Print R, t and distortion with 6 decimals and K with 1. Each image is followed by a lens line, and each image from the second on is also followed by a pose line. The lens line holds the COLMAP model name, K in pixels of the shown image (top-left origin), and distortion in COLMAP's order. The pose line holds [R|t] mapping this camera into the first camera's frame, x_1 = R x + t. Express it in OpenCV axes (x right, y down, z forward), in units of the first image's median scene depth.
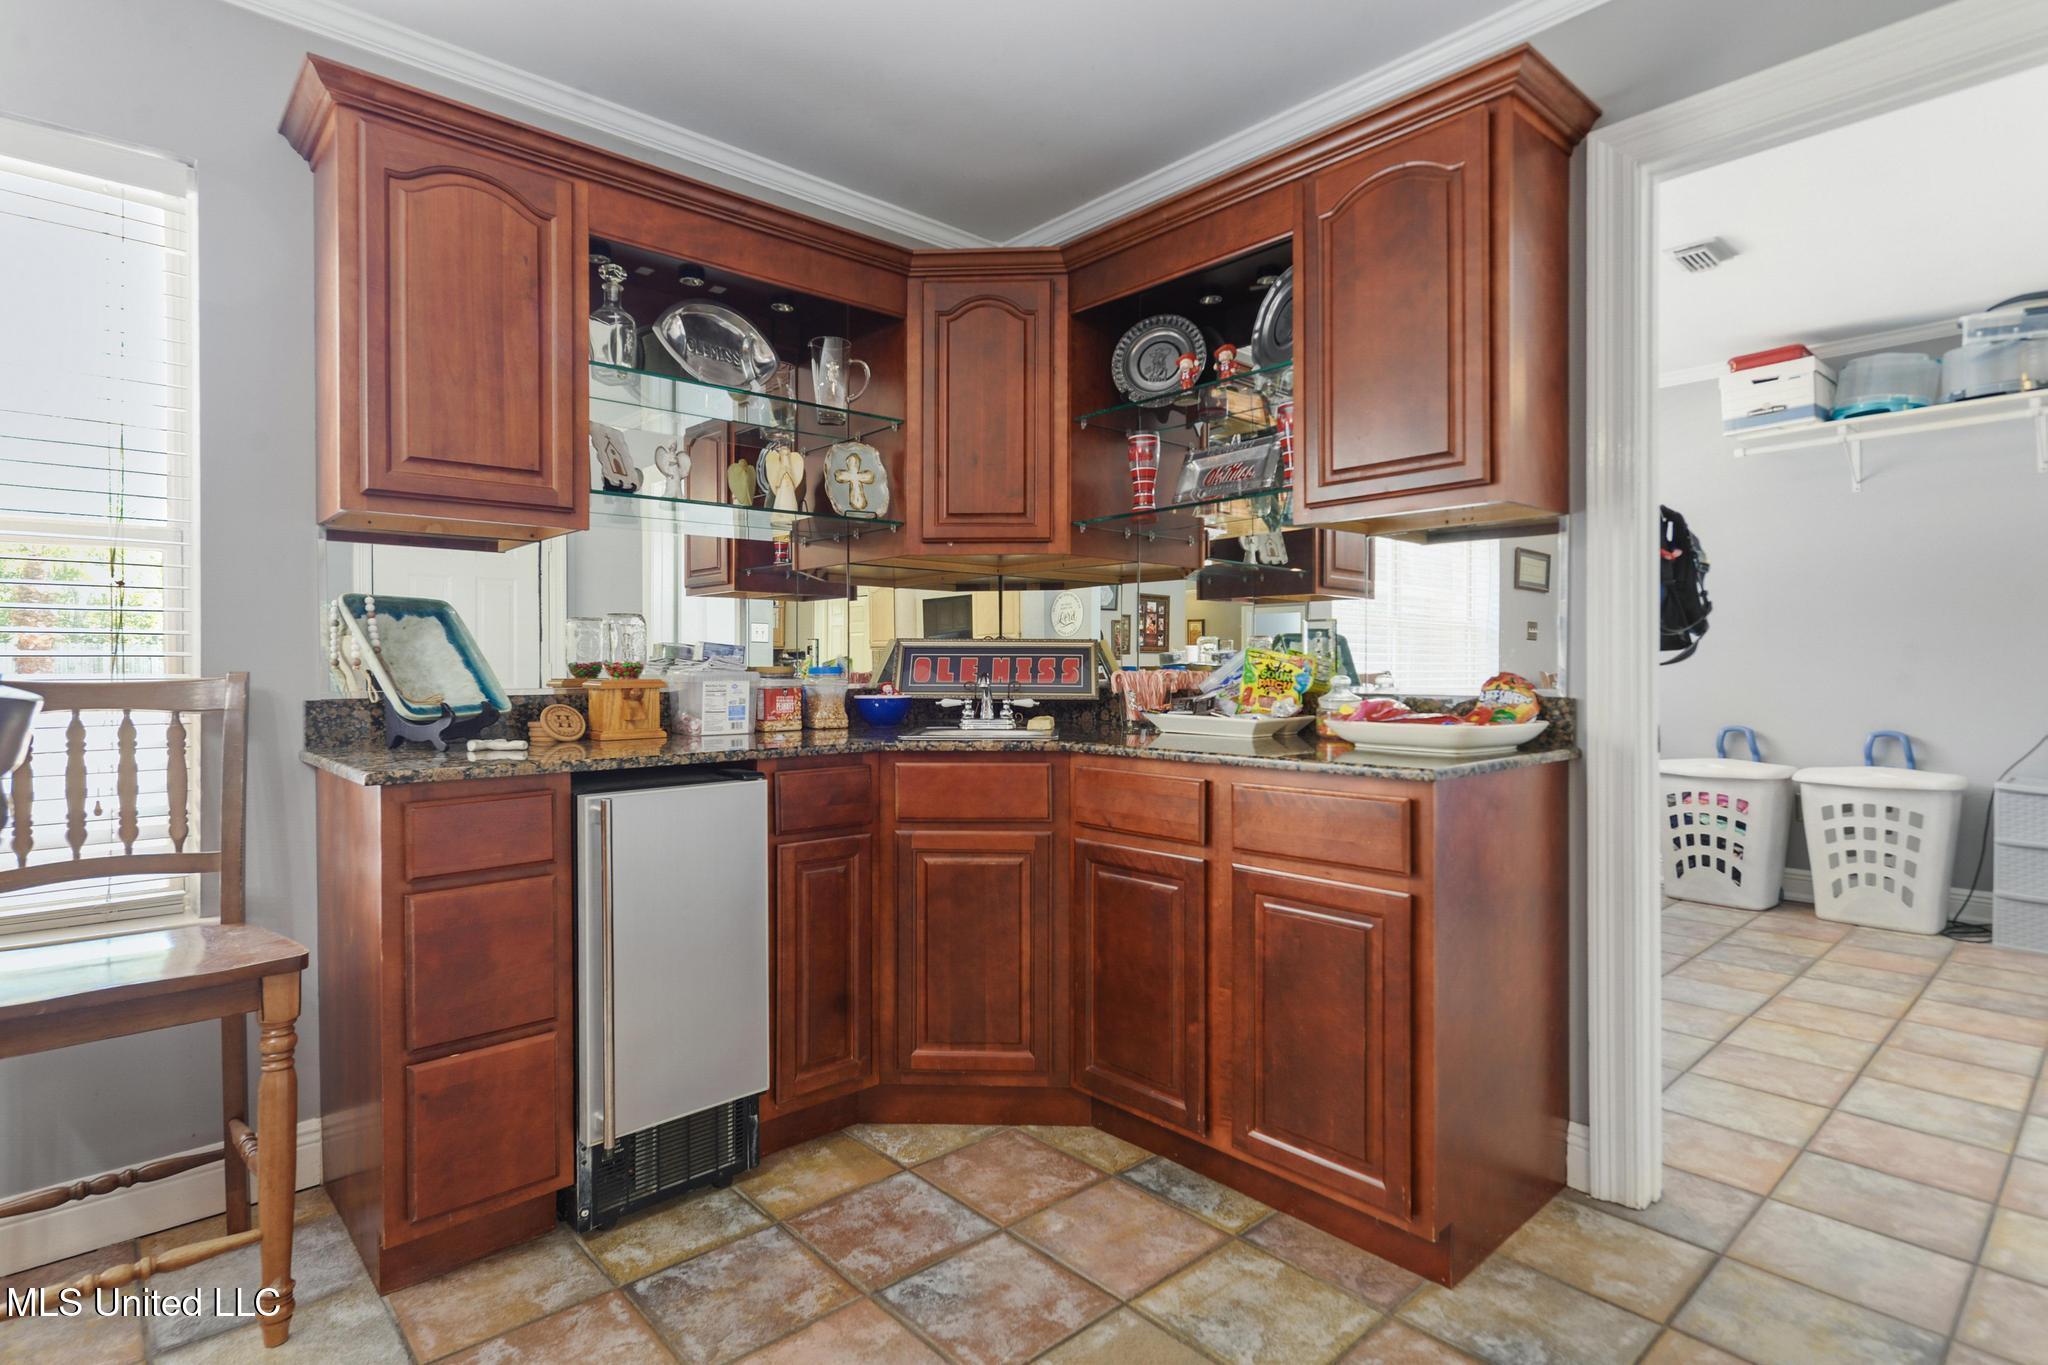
lens RADIAL K [[1040.0, 0, 1025.5], [0, 1040.0, 668.7], [0, 0, 1]] dist [0.015954, 0.000861]
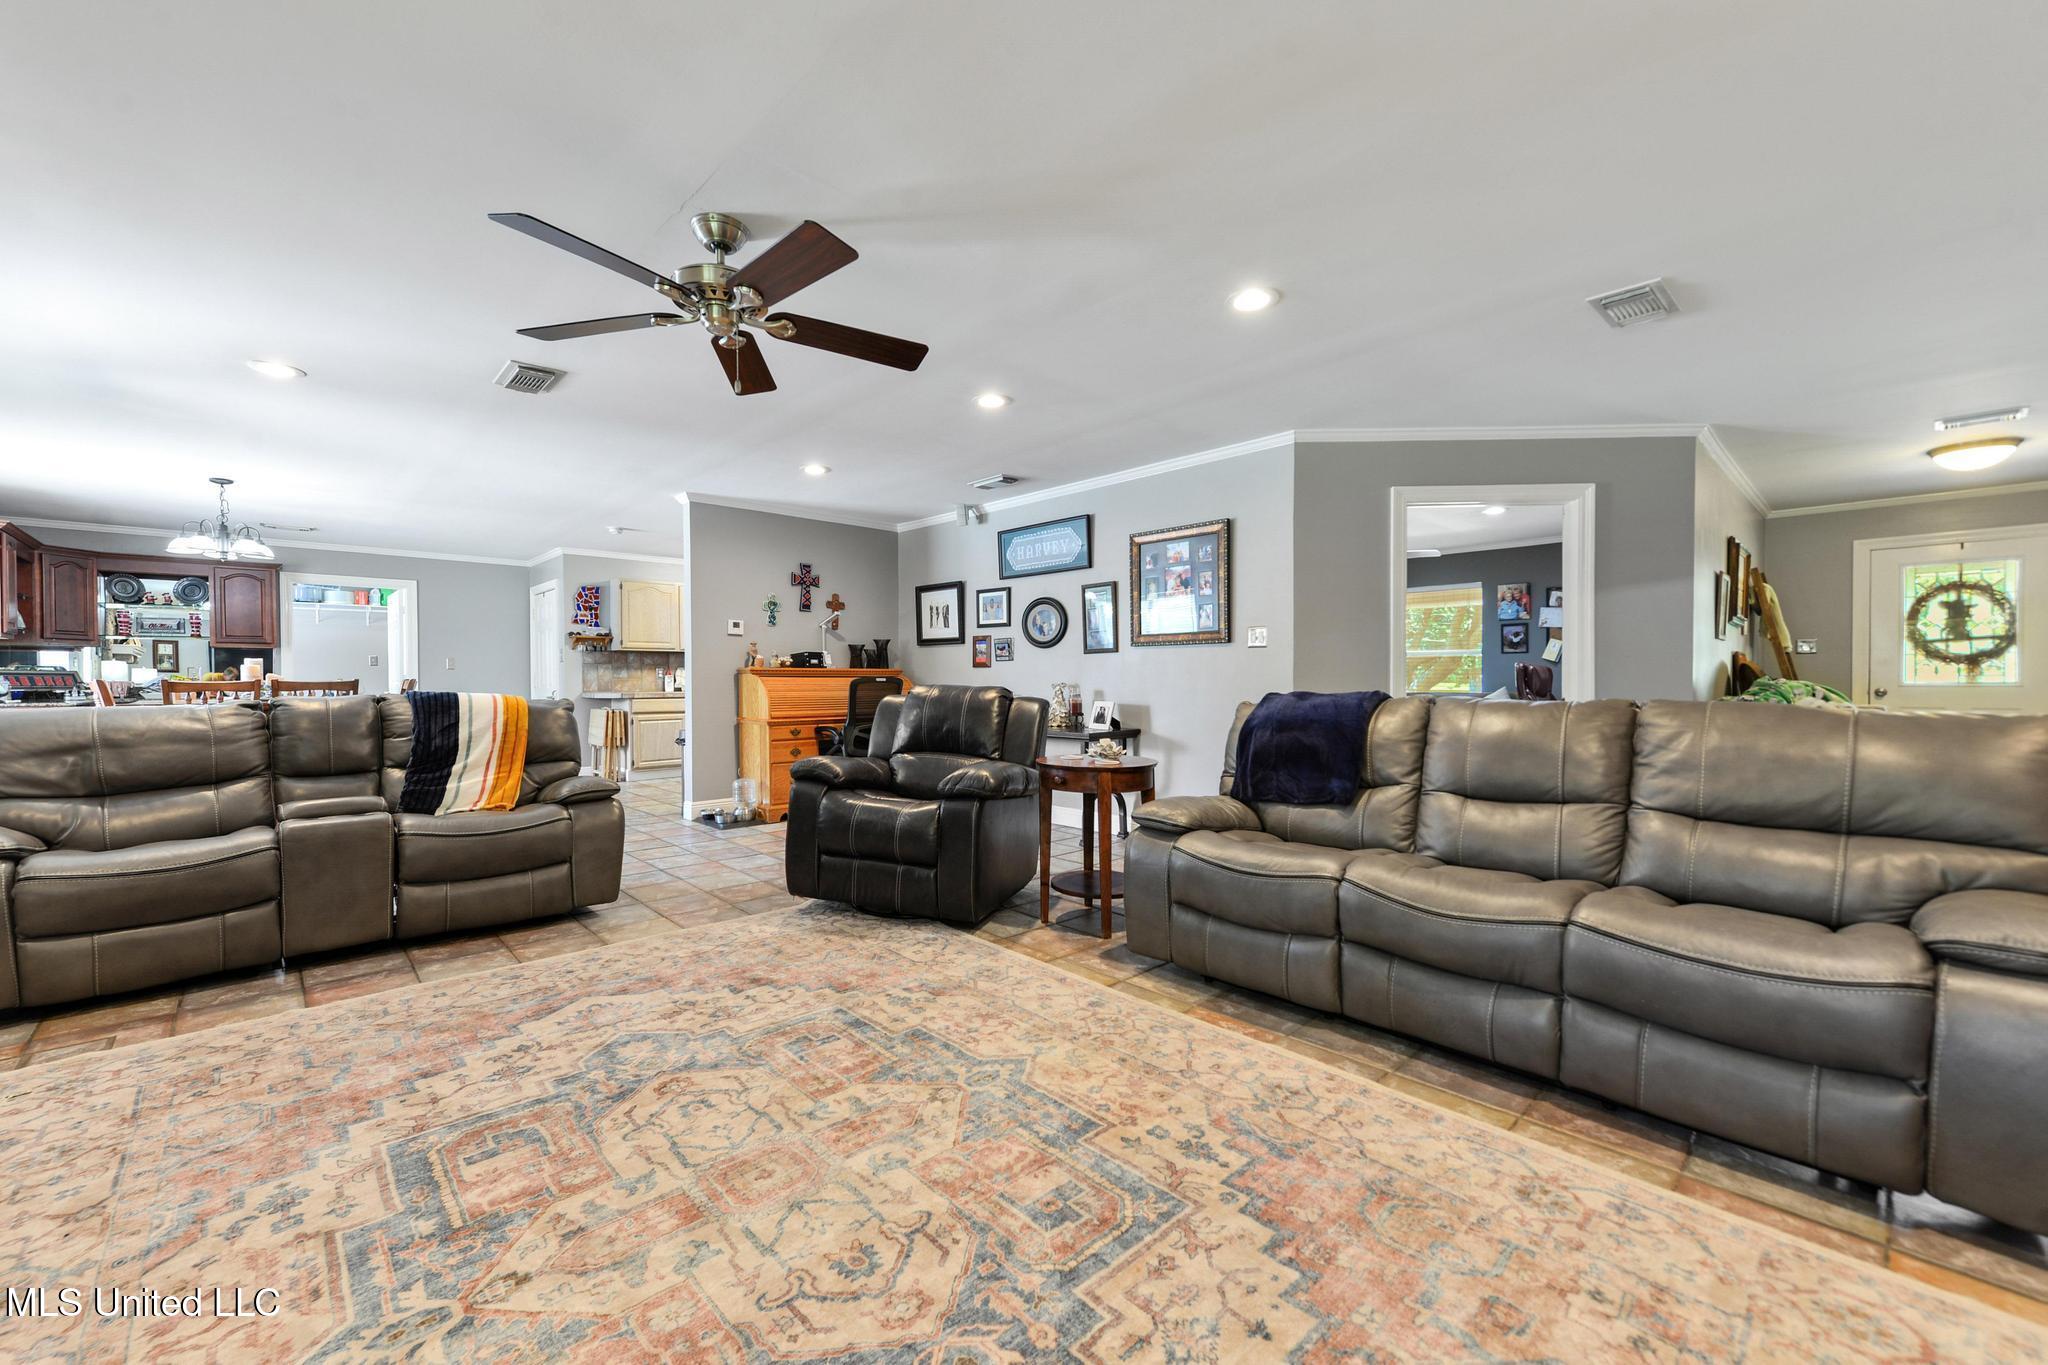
lens RADIAL K [[818.7, 0, 1010.6], [0, 818.7, 681.1], [0, 0, 1]] dist [0.009023, -0.001763]
pose [[-0.014197, -0.001641, 0.999898, -1.816386], [0.005866, 0.999981, 0.001724, 0.008948], [-0.999882, 0.005890, -0.014187, -1.273048]]
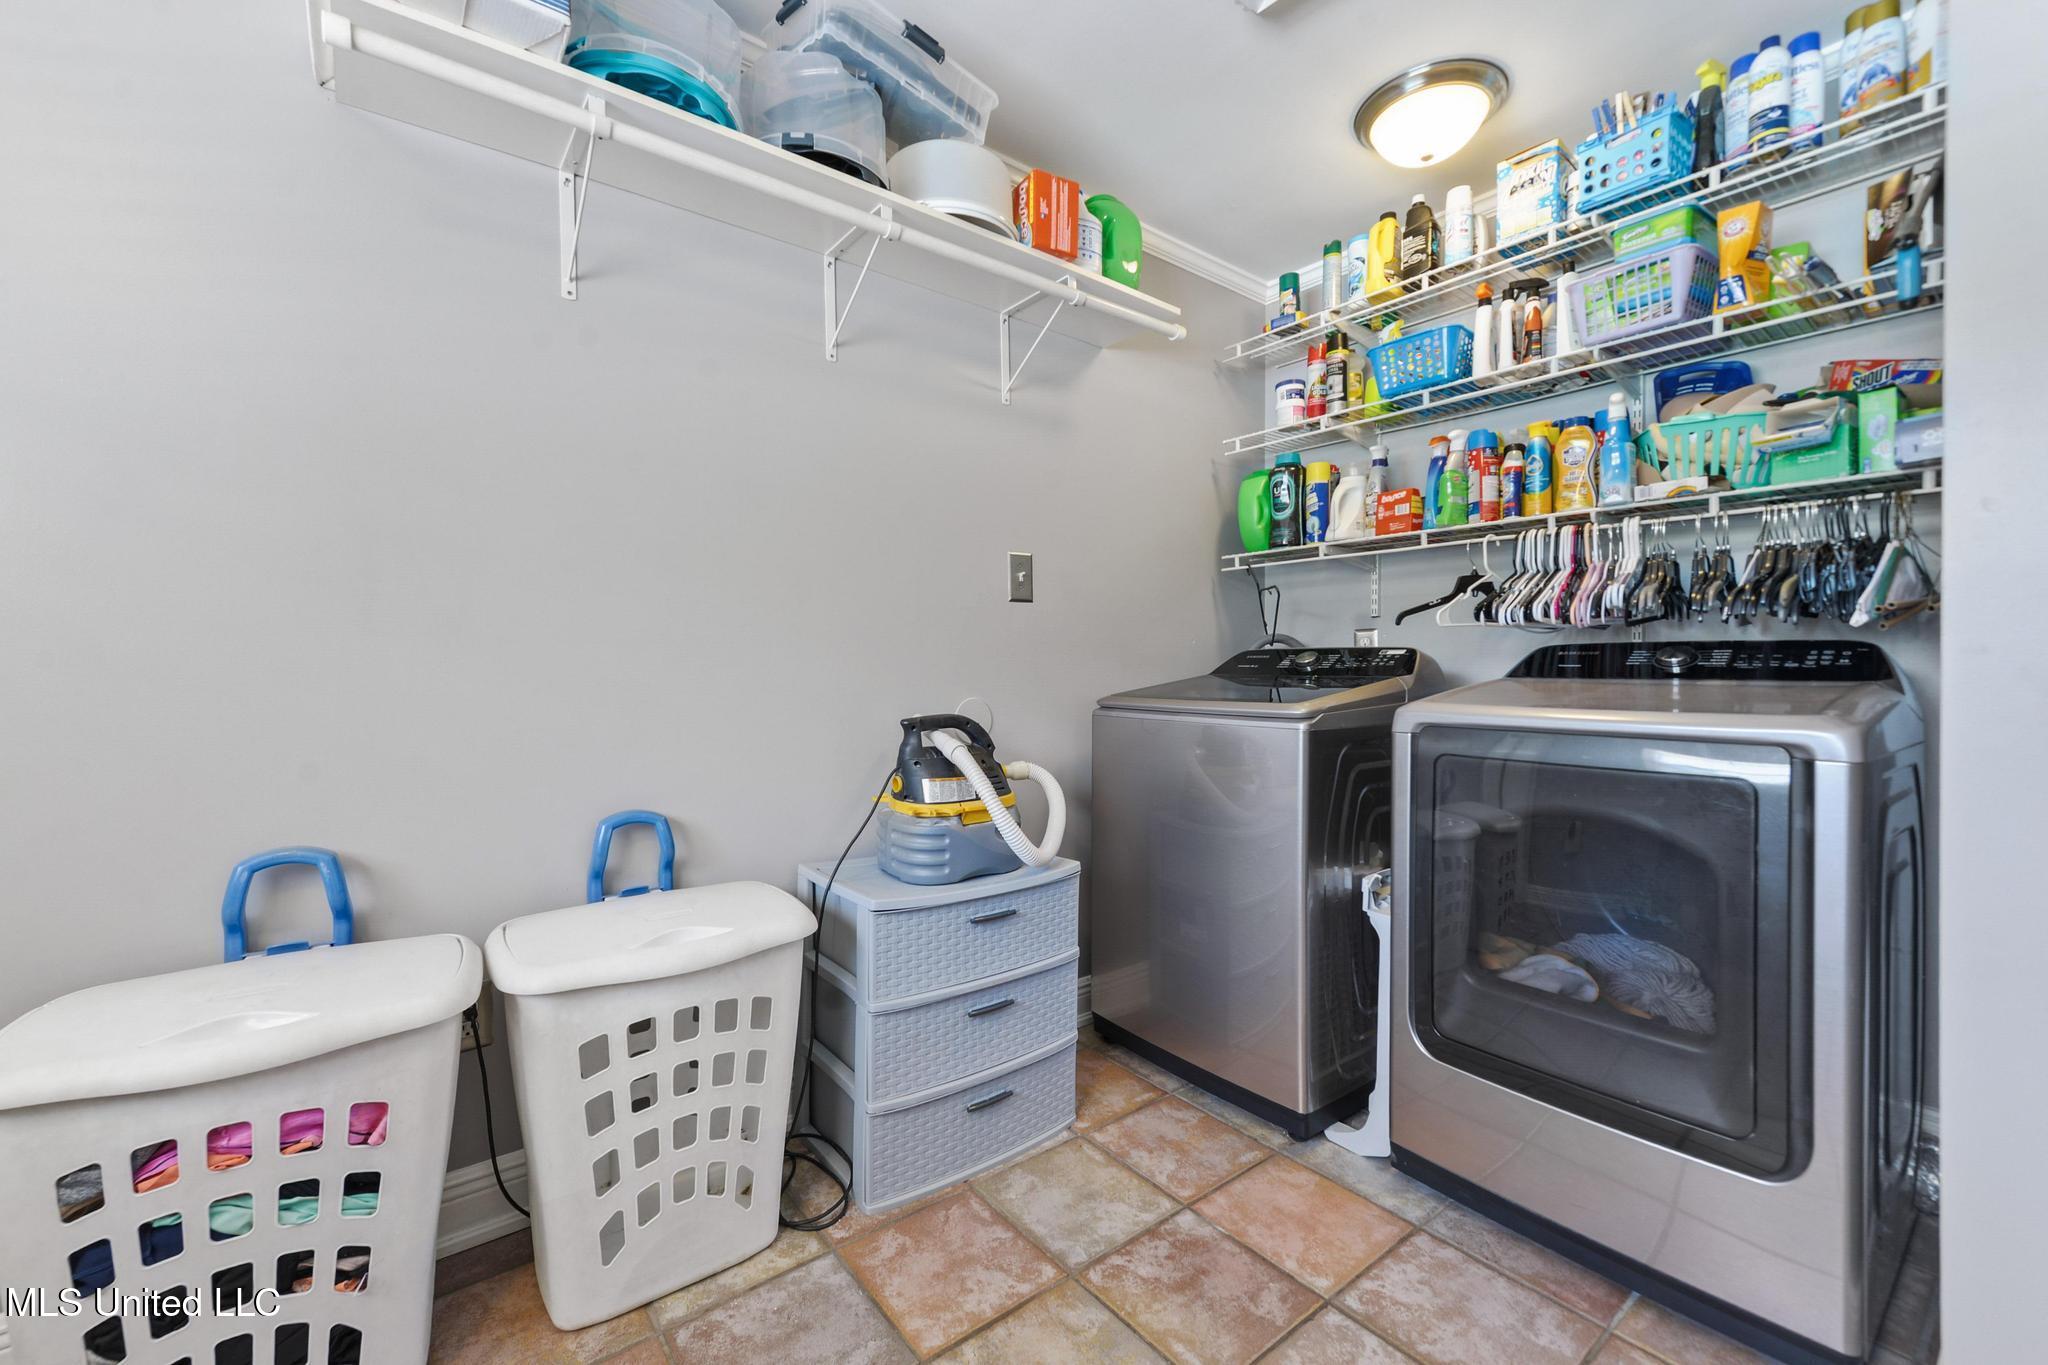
lens RADIAL K [[818.7, 0, 979.0], [0, 818.7, 671.8], [0, 0, 1]] dist [0.009023, -0.001763]
pose [[0.102445, -0.001984, 0.994737, 0.523695], [0.000199, 0.999998, 0.001974, -0.006864], [-0.994739, -0.000004, 0.102445, 0.910064]]
